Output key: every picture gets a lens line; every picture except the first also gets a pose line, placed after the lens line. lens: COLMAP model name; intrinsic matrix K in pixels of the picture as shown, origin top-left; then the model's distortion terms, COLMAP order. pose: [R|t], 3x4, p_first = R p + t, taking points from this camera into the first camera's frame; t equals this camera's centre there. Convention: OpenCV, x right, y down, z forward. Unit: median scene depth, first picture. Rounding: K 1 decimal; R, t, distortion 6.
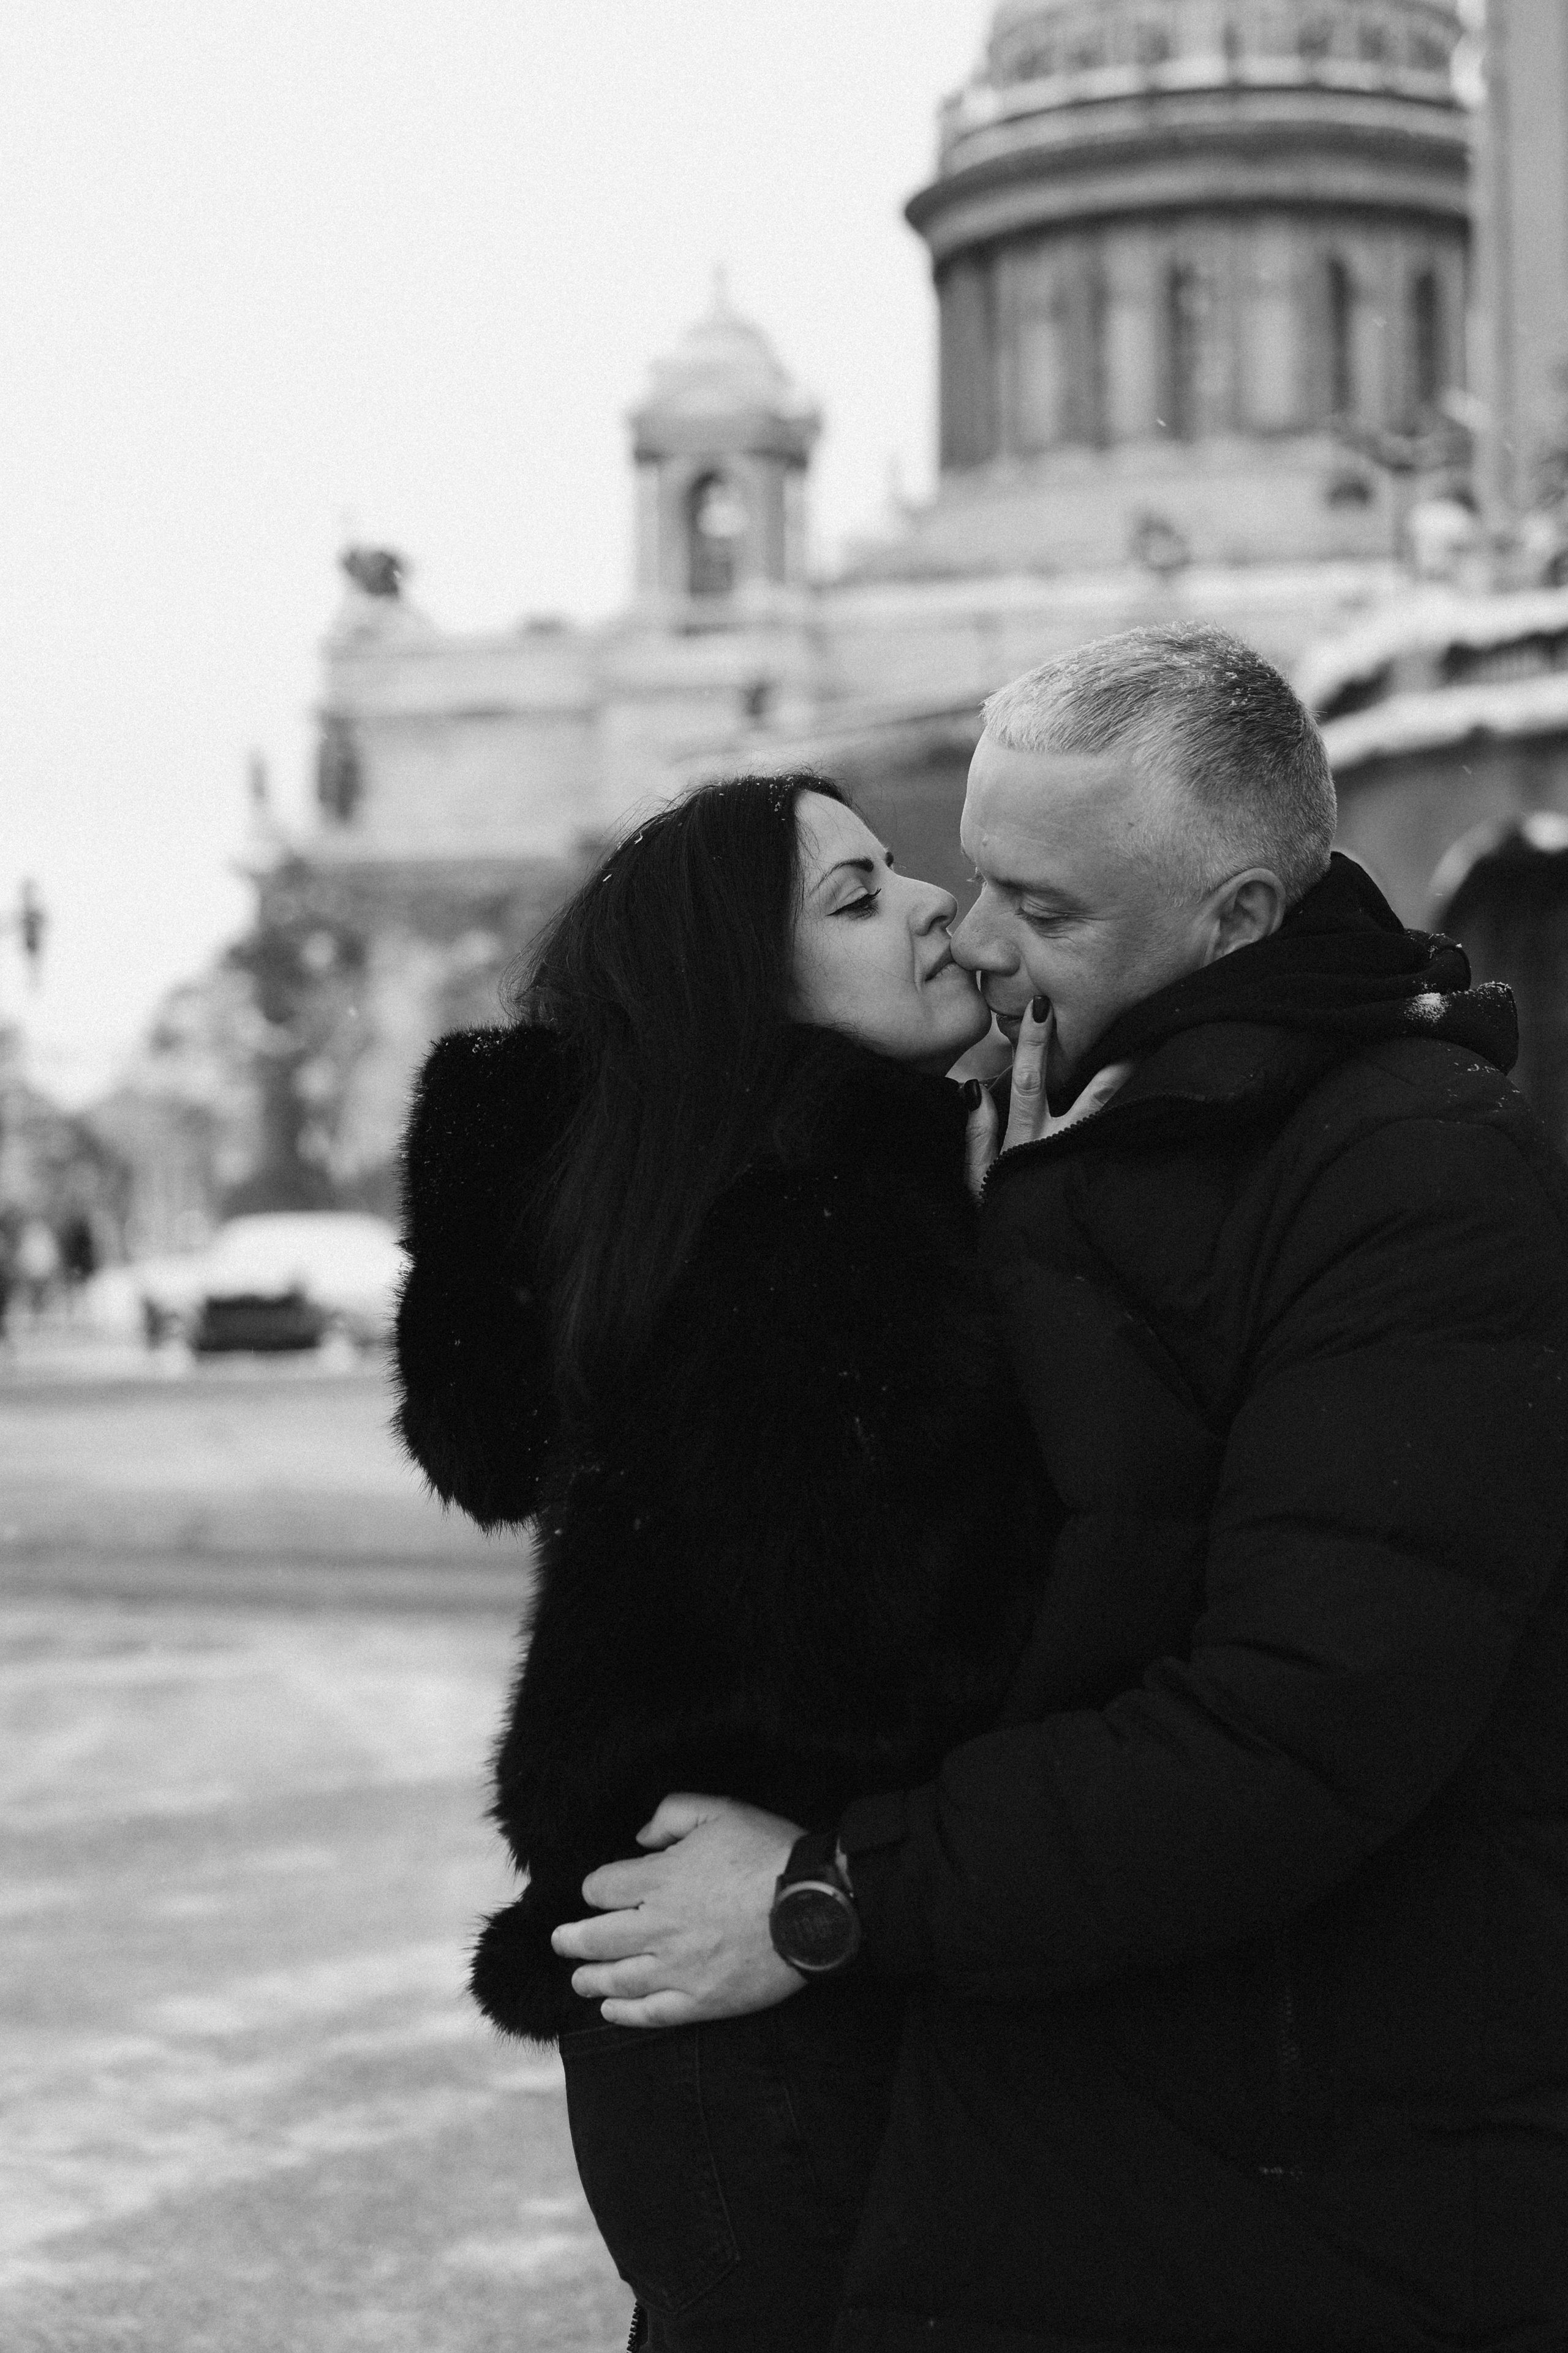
lens RADIAL K [[4551.7, 0, 777.0], [0, 4551.7, 1158.4], [0, 0, 1]] dist [-0.088028, 0.000000]
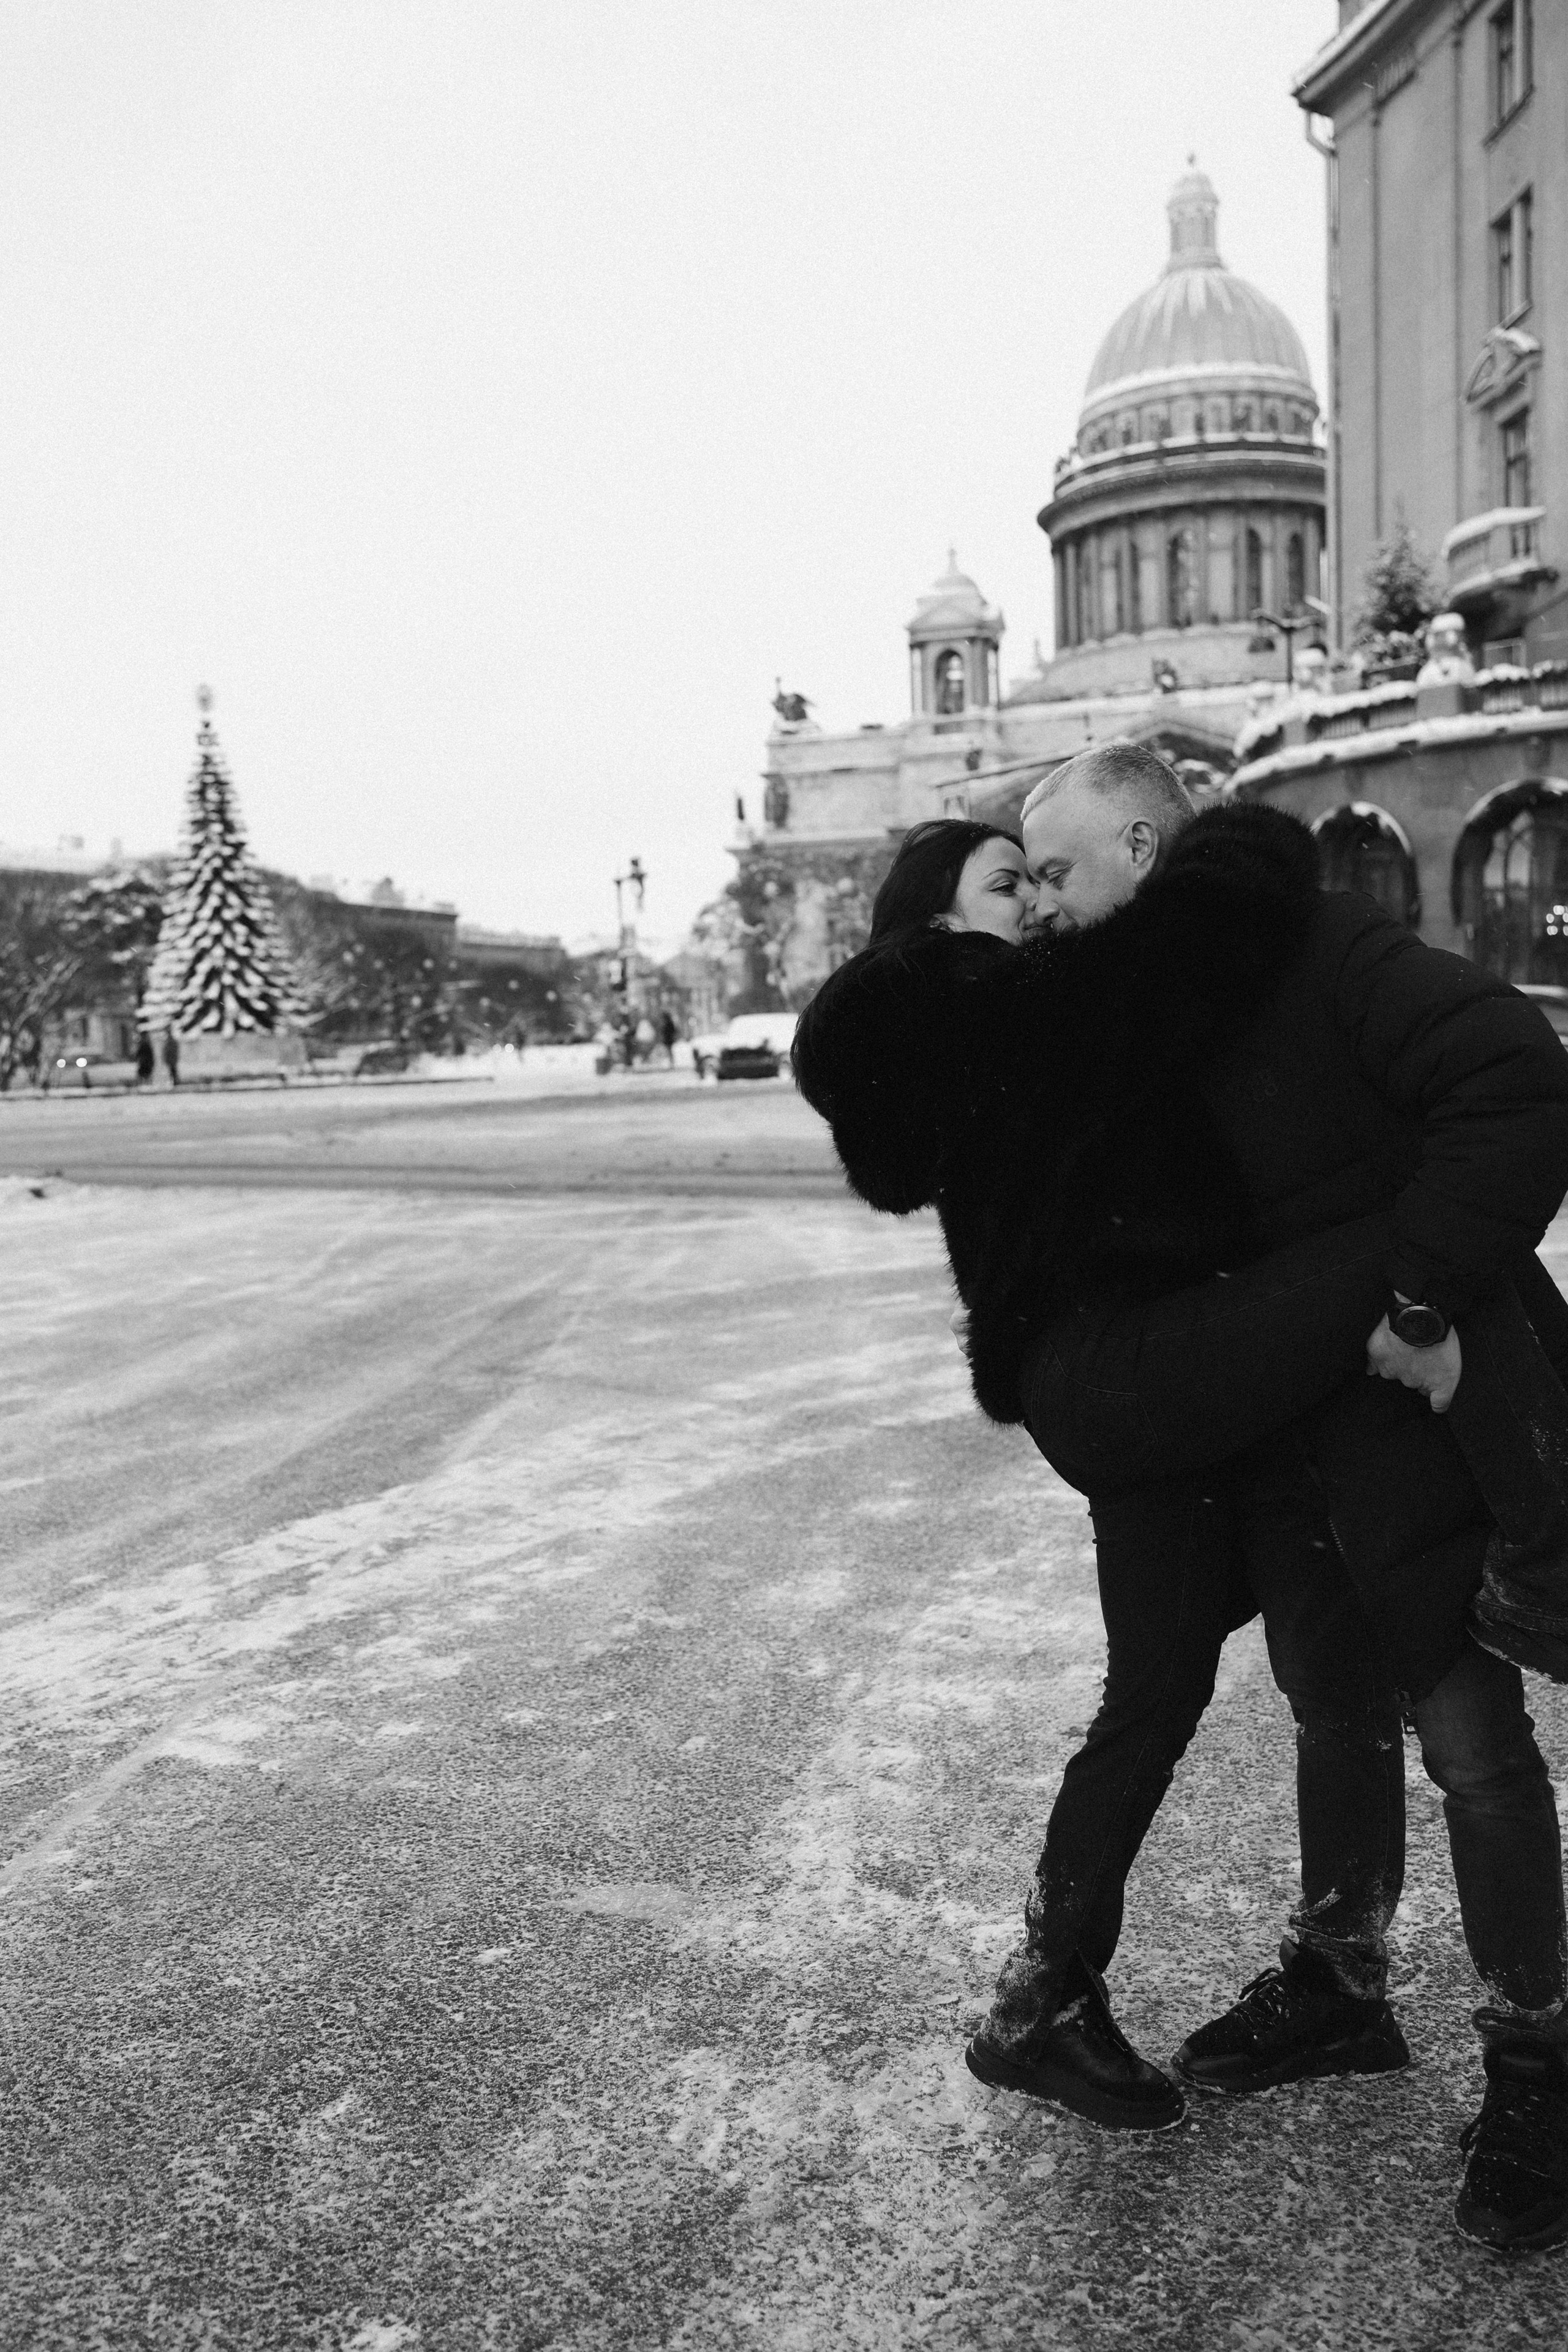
lens RADIAL K [[2100.2, 0, 787.6], [0, 2100.2, 1205.3], [0, 0, 1]] dist [0.007185, 0.029790]
pose [[0.995224, -0.017982, -0.095951, -0.000470], [0.028047, 0.994118, 0.104604, 0.000027], [0.093506, -0.106796, 0.989874, 0.003198]]
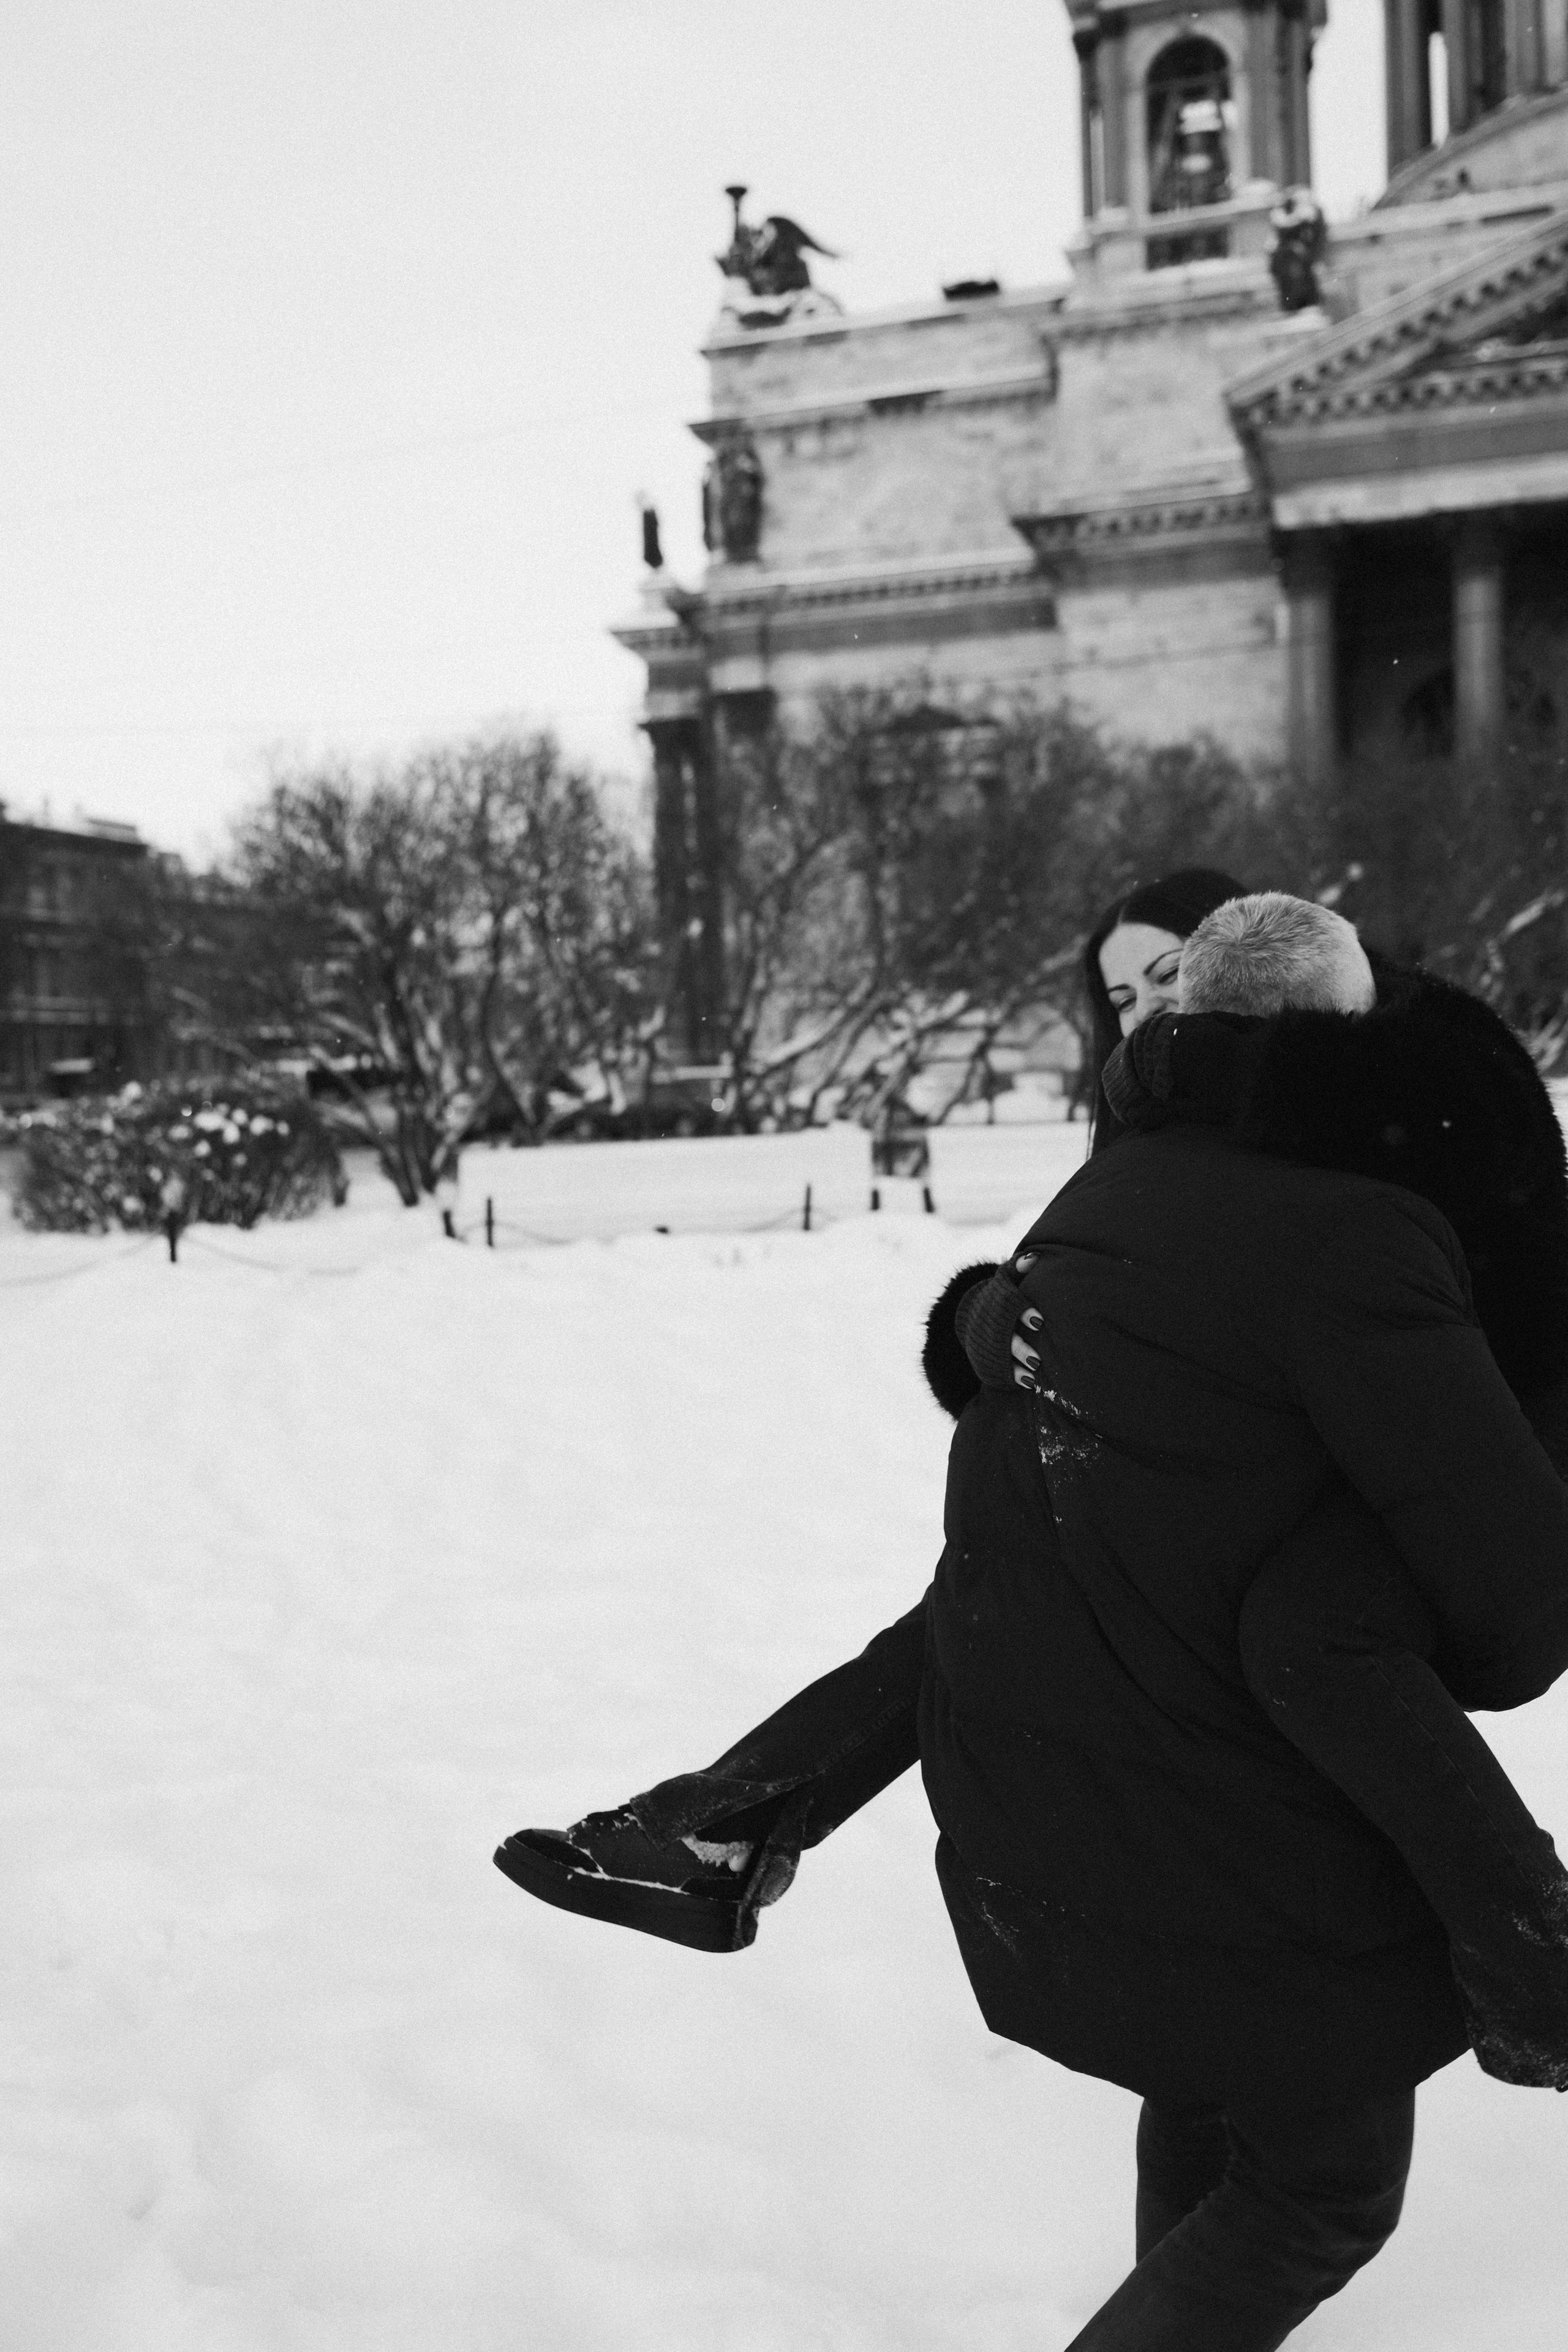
lens RADIAL K [[2247.0, 0, 768.6], [0, 2247.0, 1210.7], [0, 0, 1]] dist [0.018858, 0.000000]
pose [[0.993825, -0.023918, -0.108354, -0.071990], [0.033614, 0.995503, 0.088561, 0.017974], [0.105748, -0.091656, 0.990160, 0.861258]]
